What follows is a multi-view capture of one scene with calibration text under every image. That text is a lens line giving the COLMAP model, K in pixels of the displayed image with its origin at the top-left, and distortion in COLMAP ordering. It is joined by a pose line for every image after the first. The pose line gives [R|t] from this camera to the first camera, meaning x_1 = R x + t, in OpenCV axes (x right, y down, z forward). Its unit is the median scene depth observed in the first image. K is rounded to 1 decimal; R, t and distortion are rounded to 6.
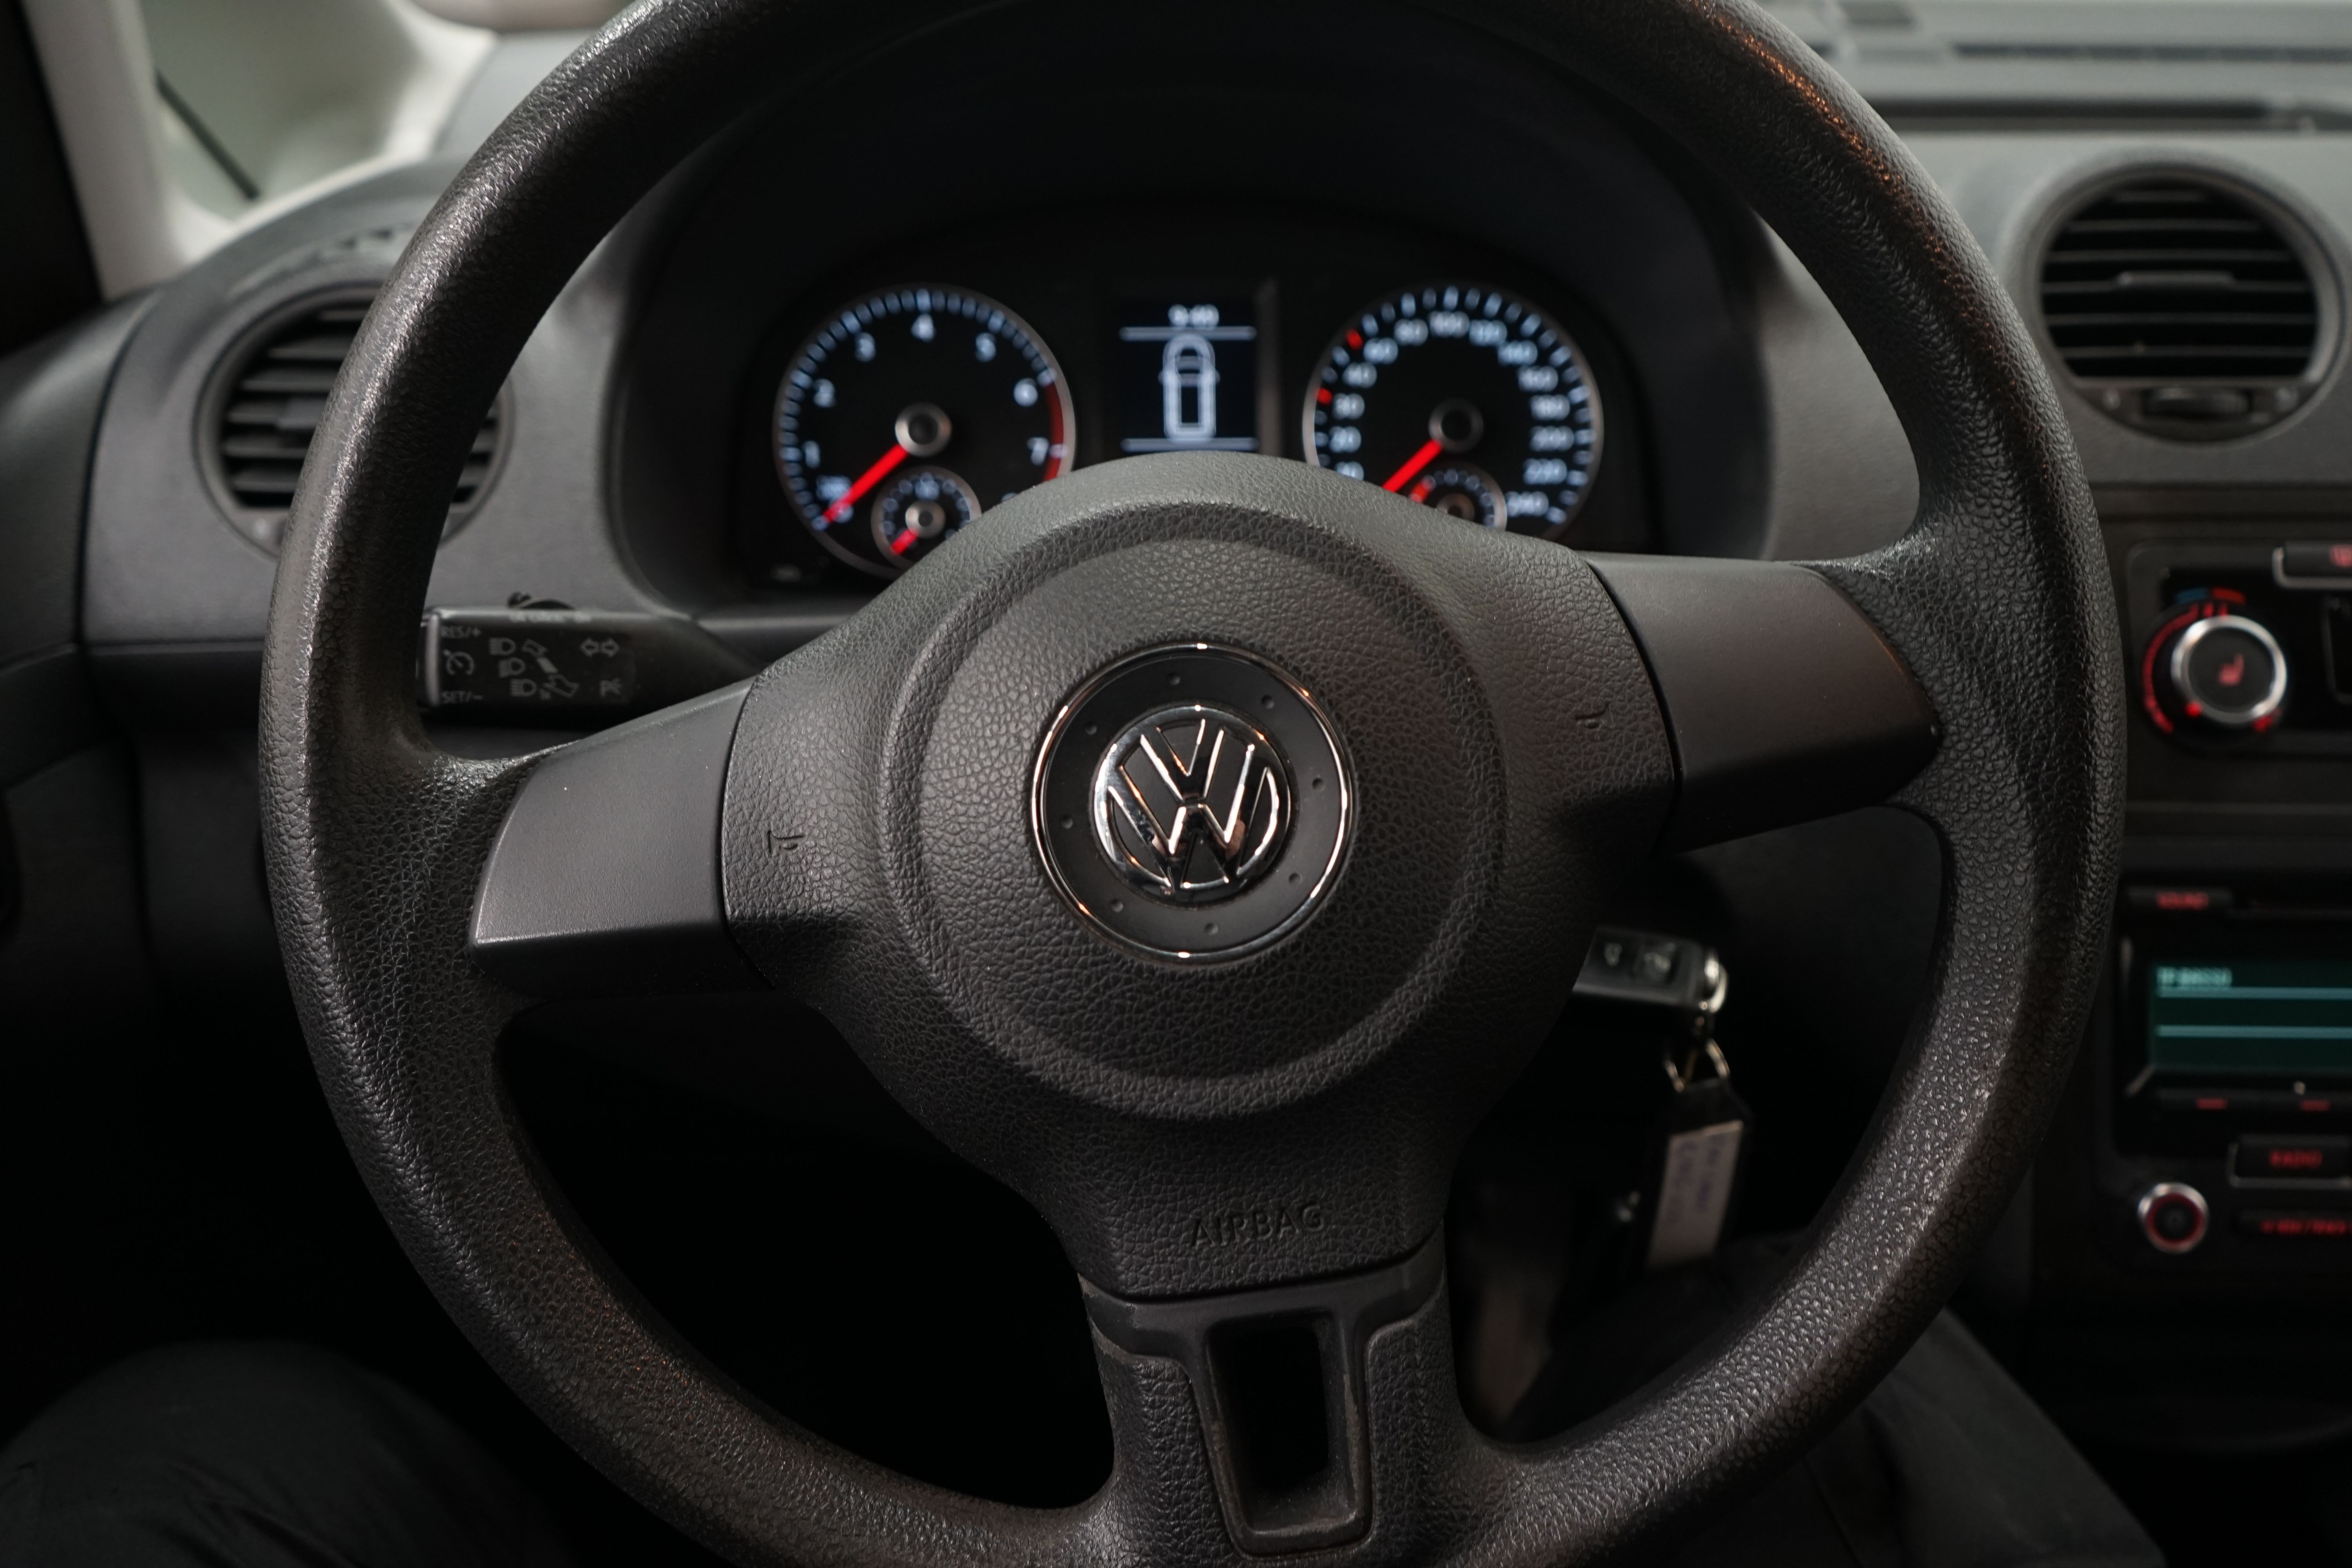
lens RADIAL K [[1889.7, 0, 1176.0], [0, 1889.7, 784.0], [0, 0, 1]] dist [-0.001546, 0.004316]
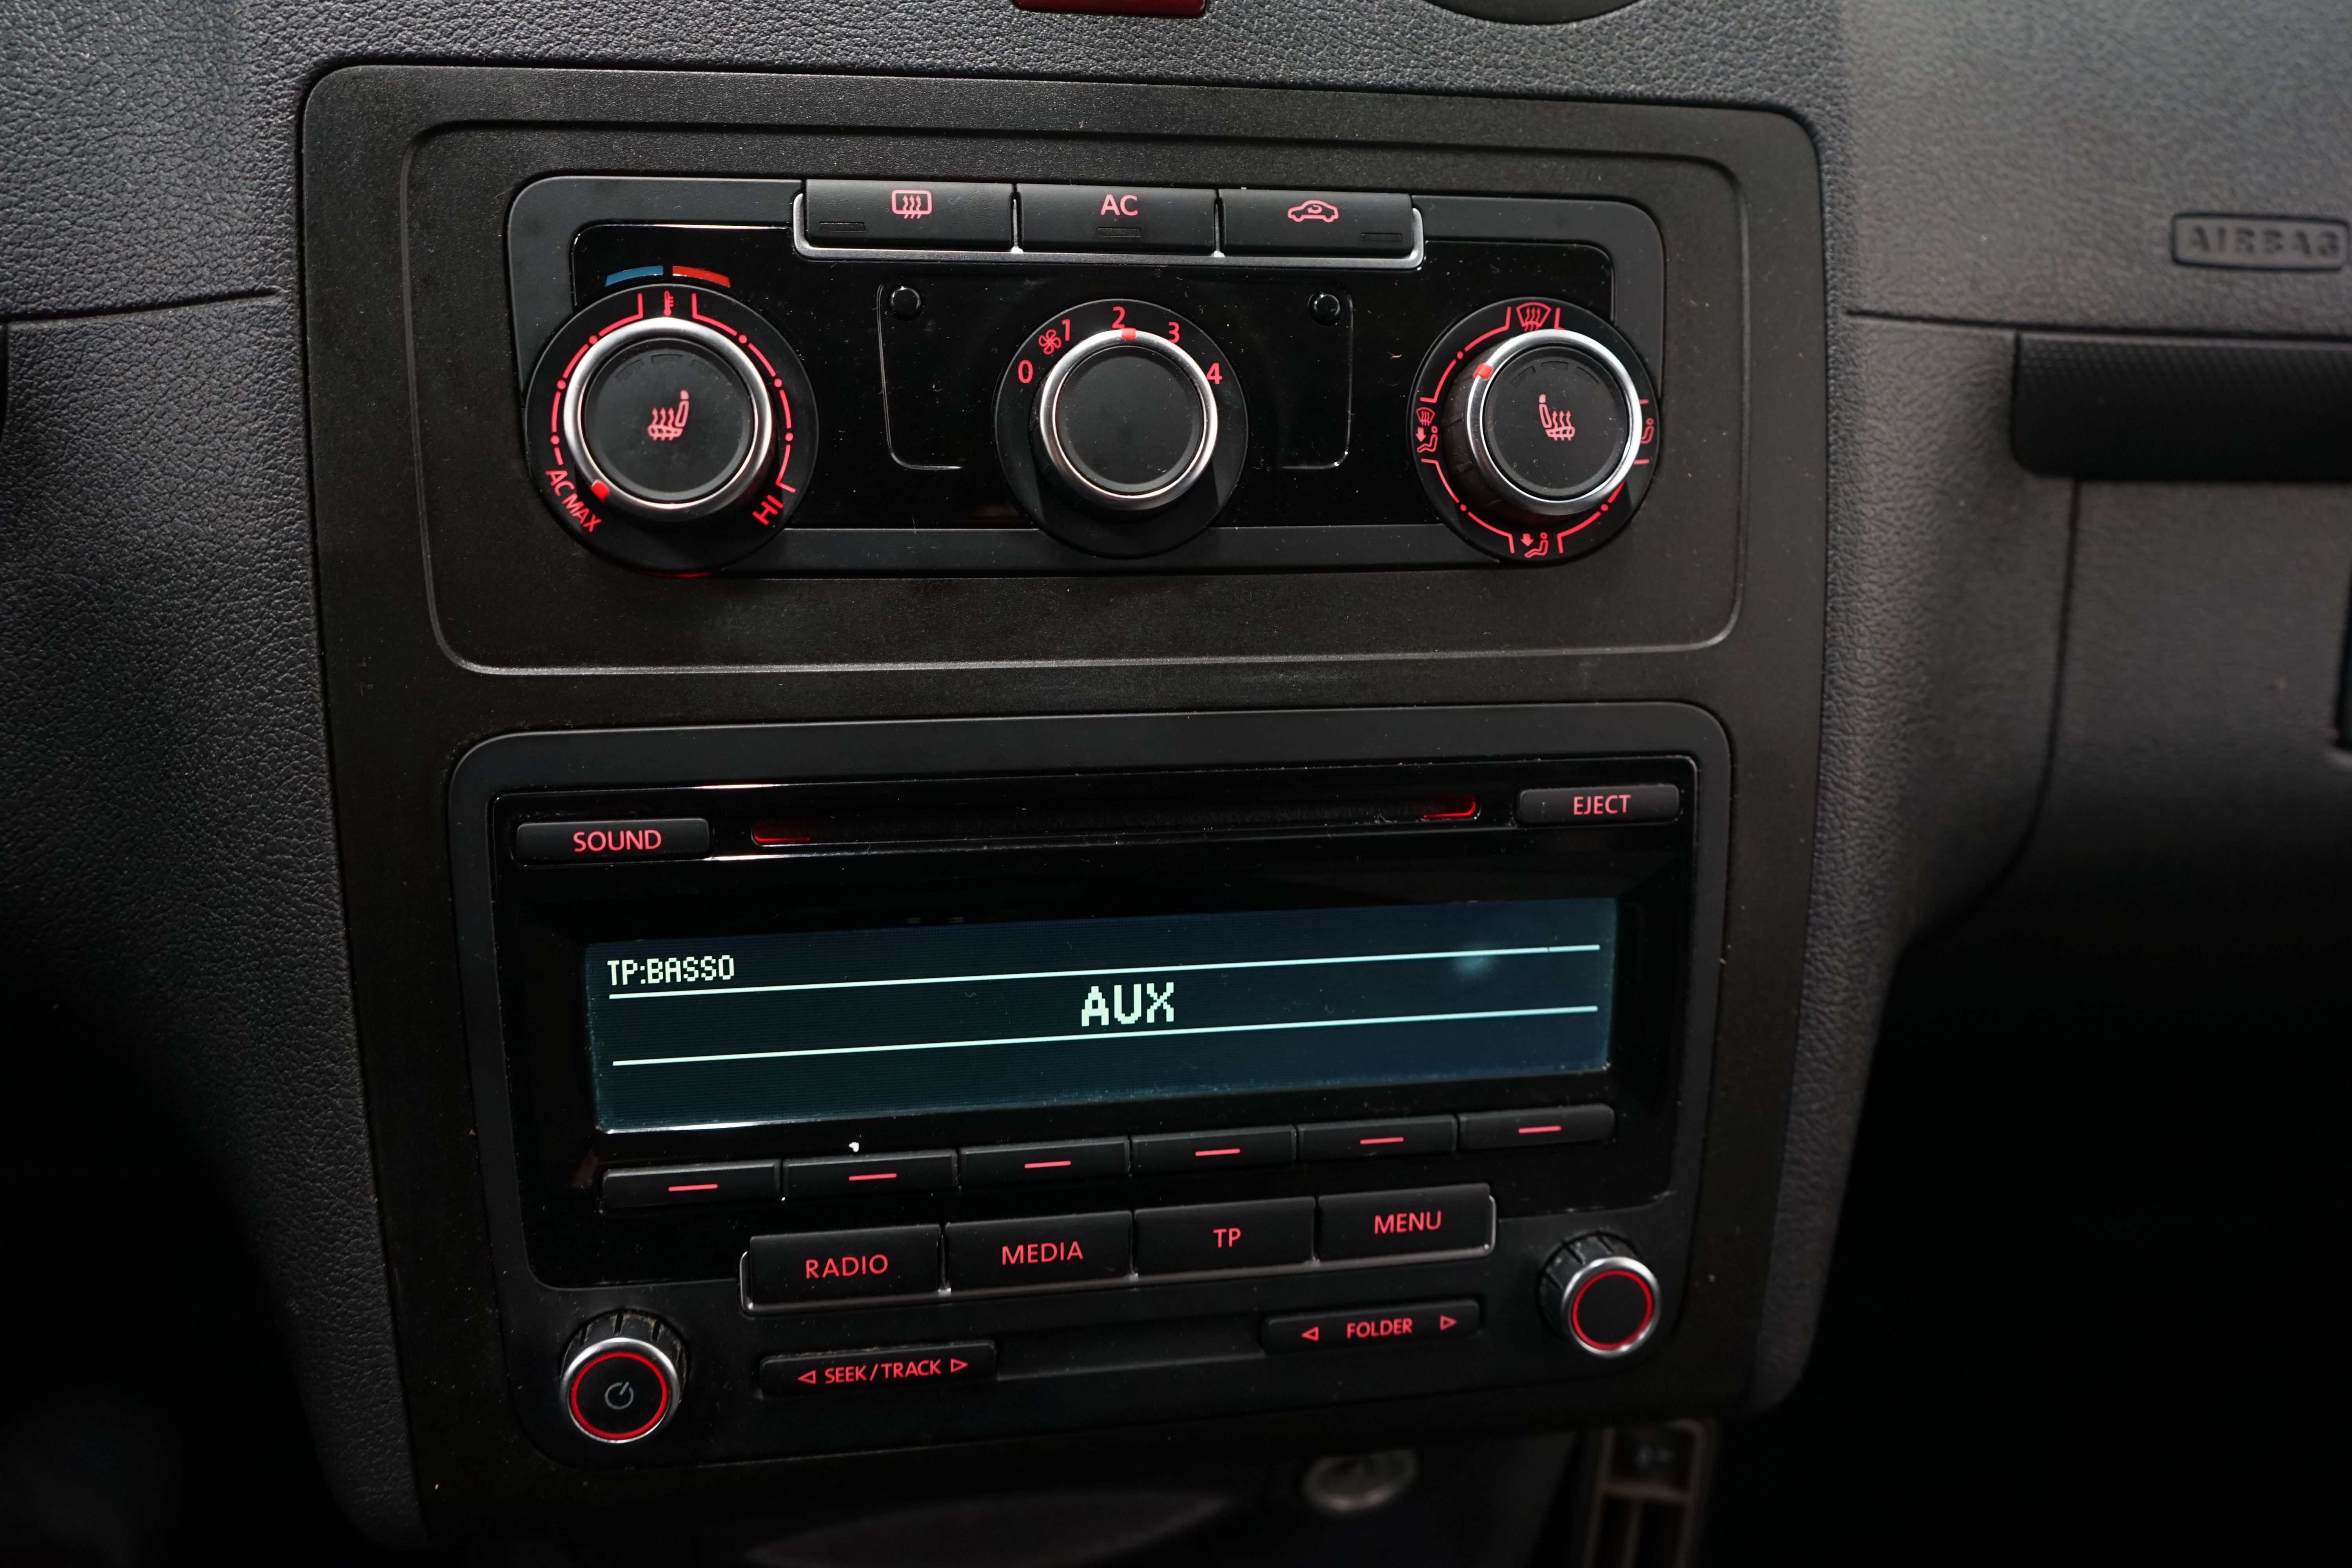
lens RADIAL K [[1889.7, 0, 1176.0], [0, 1889.7, 784.0], [0, 0, 1]] dist [-0.001546, 0.004316]
pose [[0.983947, -0.031124, 0.175729, 0.592410], [0.006158, 0.990009, 0.140869, -0.031193], [-0.178357, -0.137526, 0.974308, 0.430420]]
